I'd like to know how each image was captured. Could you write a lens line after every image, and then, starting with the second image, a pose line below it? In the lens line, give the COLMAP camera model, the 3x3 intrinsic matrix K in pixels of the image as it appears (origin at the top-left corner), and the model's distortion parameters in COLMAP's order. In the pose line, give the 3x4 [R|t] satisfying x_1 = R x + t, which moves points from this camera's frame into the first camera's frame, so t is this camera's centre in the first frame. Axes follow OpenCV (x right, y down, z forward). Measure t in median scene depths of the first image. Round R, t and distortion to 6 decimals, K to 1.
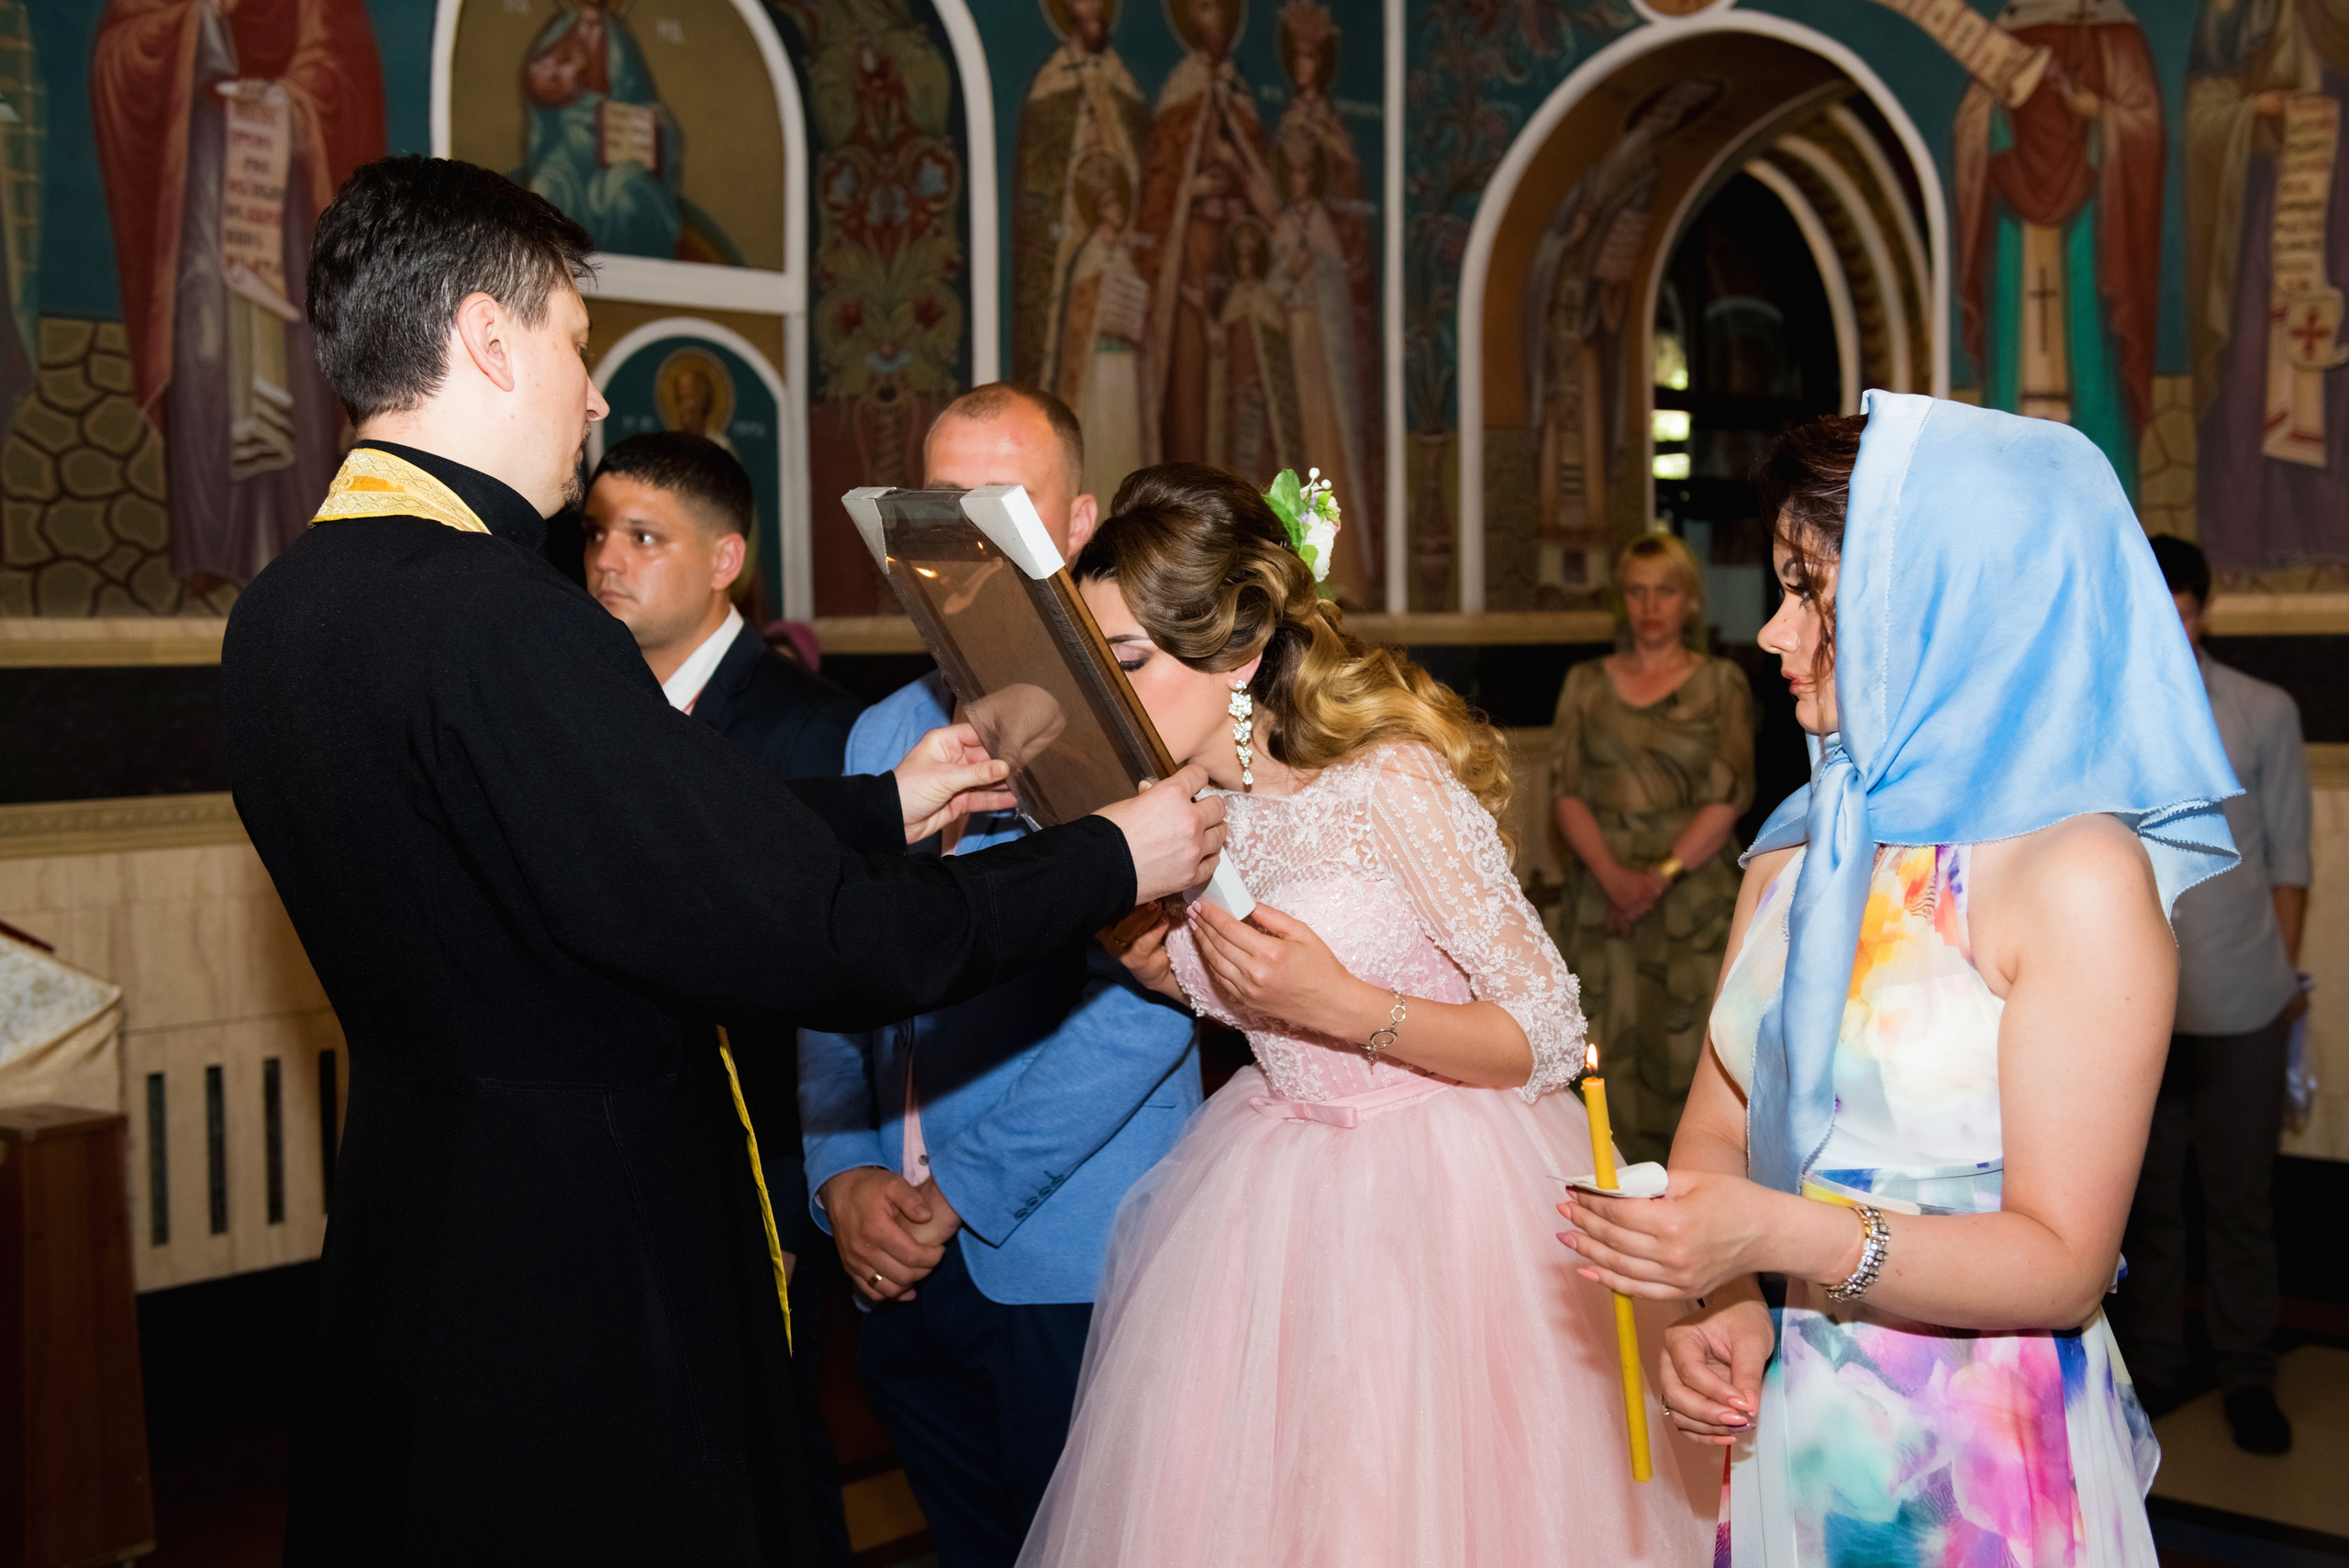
lens RADIAL K [[2732.3, 0, 1211.0], [0, 2732.3, 776.9], [0, 0, 1]] dist [0.054623, 0.008488]
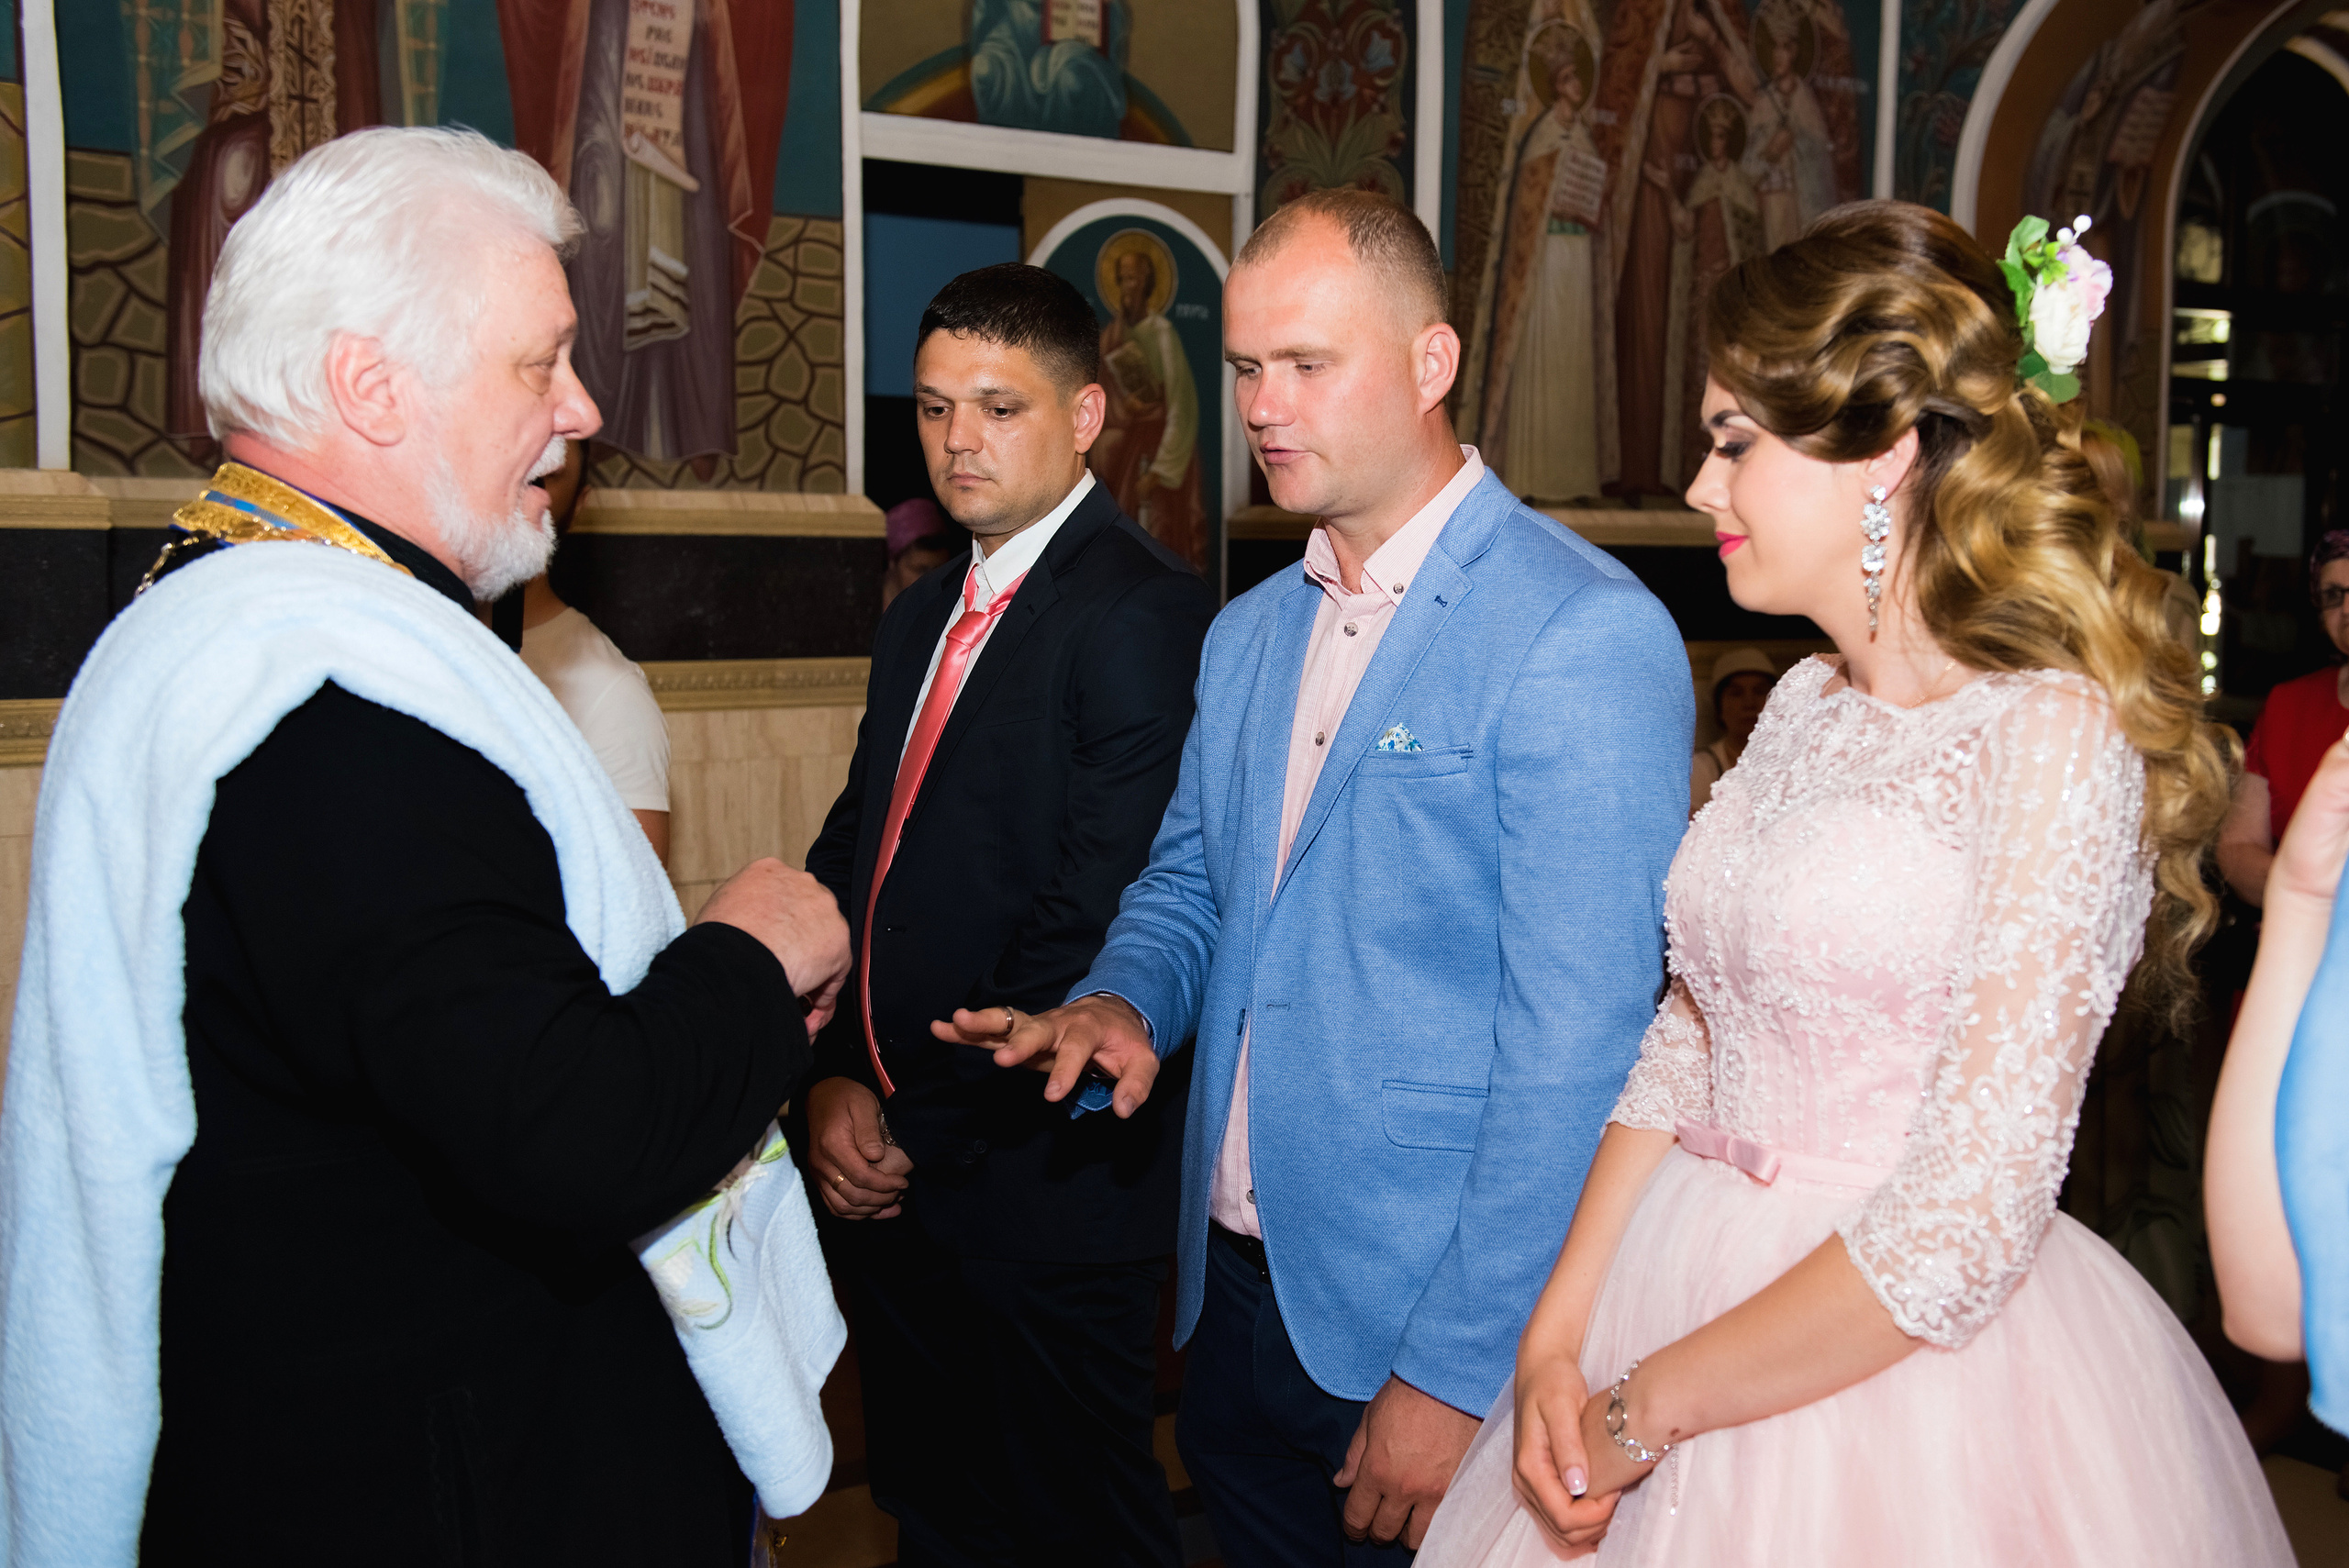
lens RADIAL K [[2513.6, 0, 1299.4], [0, 2513.6, 733.1], [0, 0, 1]] dist [0.013360, 0.011689]
pose [[0.979582, 0.042150, -0.196576, 0.054211], [-0.036449, 0.998806, 0.032534, -0.005747], [0.197712, -0.024705, 0.979949, 0.113466]]
